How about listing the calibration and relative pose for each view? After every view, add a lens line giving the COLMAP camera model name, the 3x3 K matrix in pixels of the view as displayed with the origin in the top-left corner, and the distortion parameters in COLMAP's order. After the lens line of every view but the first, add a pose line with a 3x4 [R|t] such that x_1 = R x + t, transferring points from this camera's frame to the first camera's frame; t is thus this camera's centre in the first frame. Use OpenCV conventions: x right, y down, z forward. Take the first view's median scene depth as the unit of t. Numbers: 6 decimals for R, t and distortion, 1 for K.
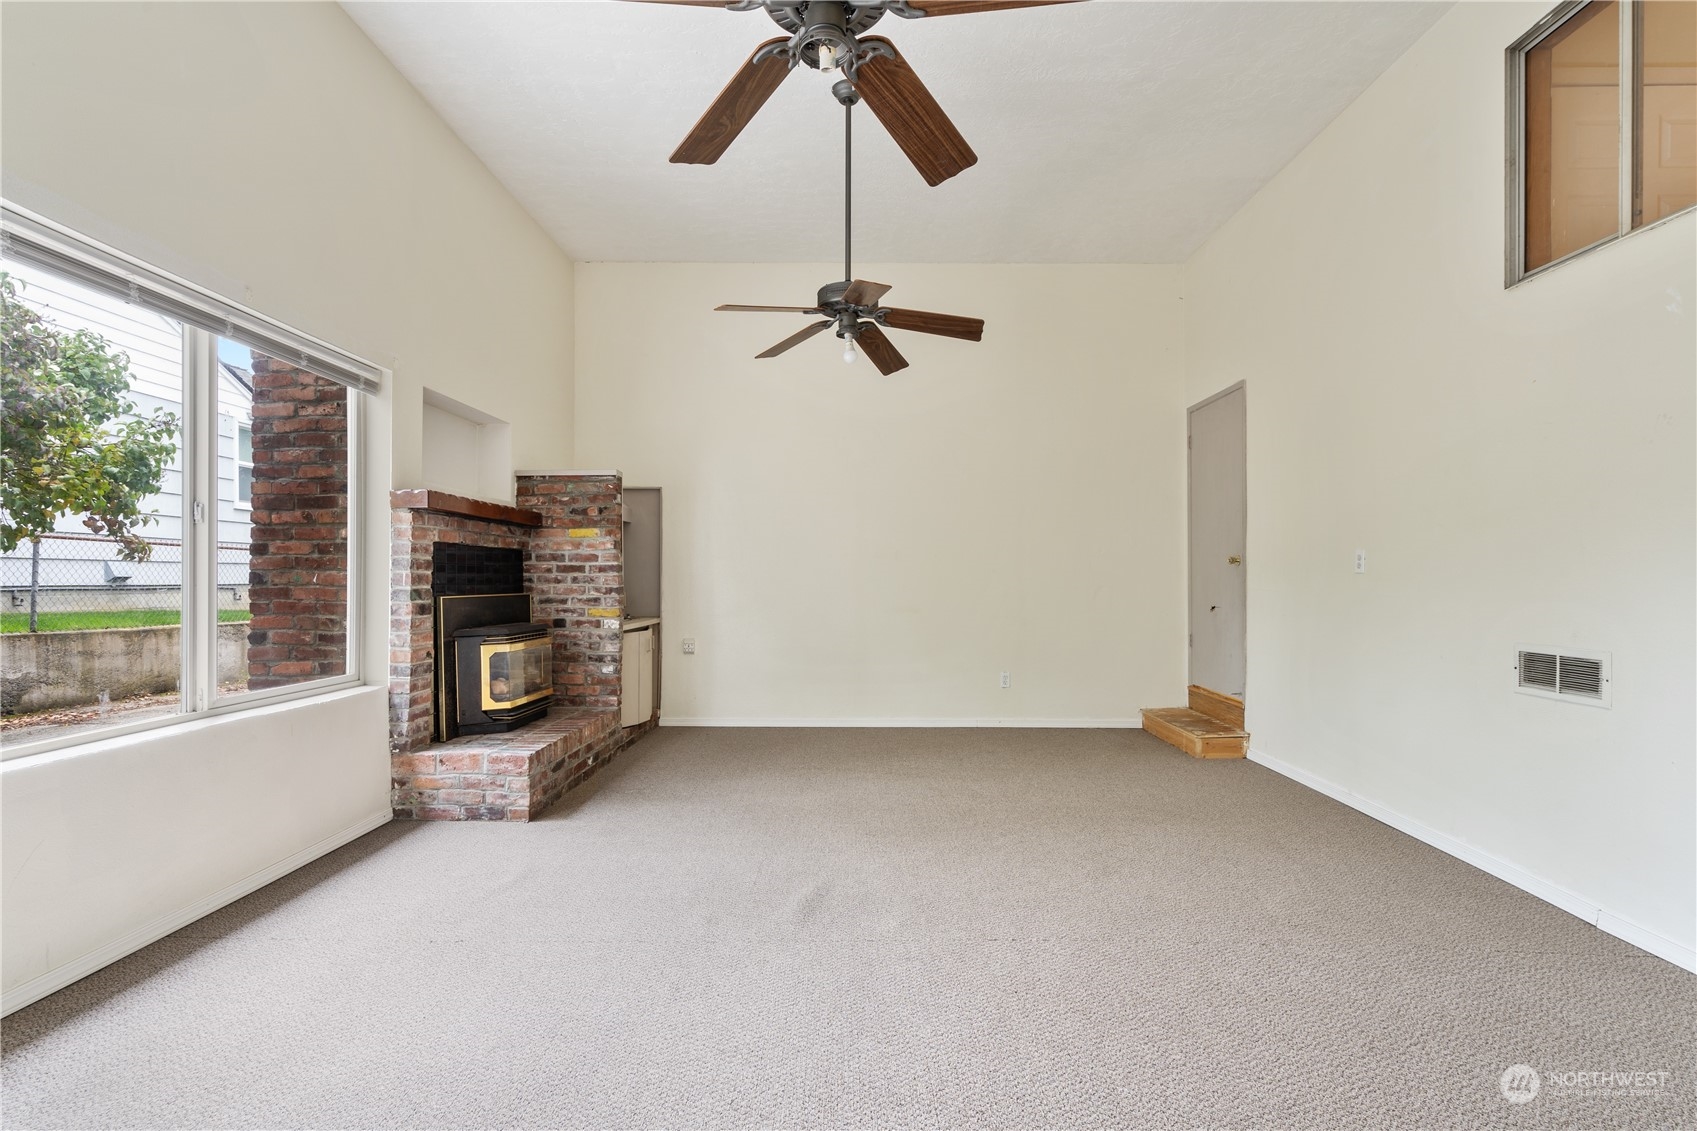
lens RADIAL K [[795.9, 0, 806.2], [0, 795.9, 578.0], [0, 0, 1]] dist [-0.002561, -0.000257]
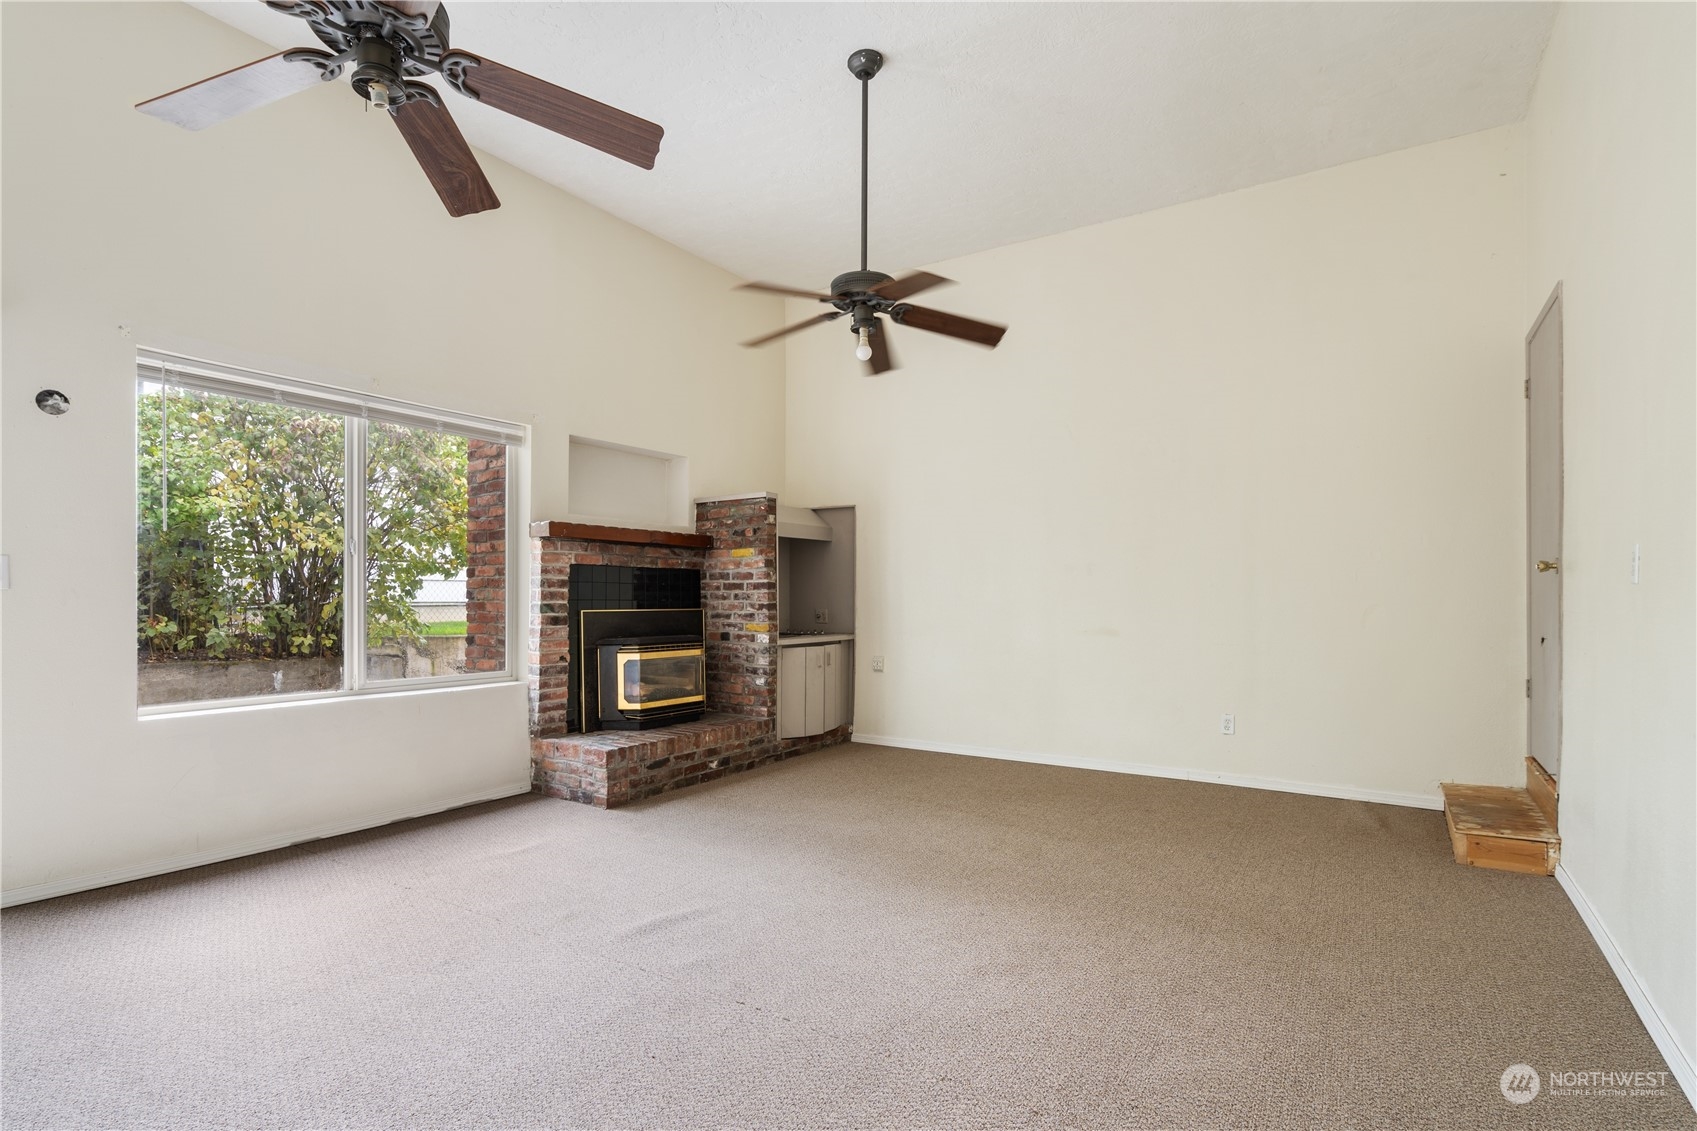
lens RADIAL K [[795.9, 0, 816.1], [0, 795.9, 601.5], [0, 0, 1]] dist [-0.002561, -0.000257]
pose [[0.848332, 0.002819, -0.529458, 0.483820], [0.000333, 0.999983, 0.005858, 0.003396], [0.529465, -0.005146, 0.848316, 0.187203]]
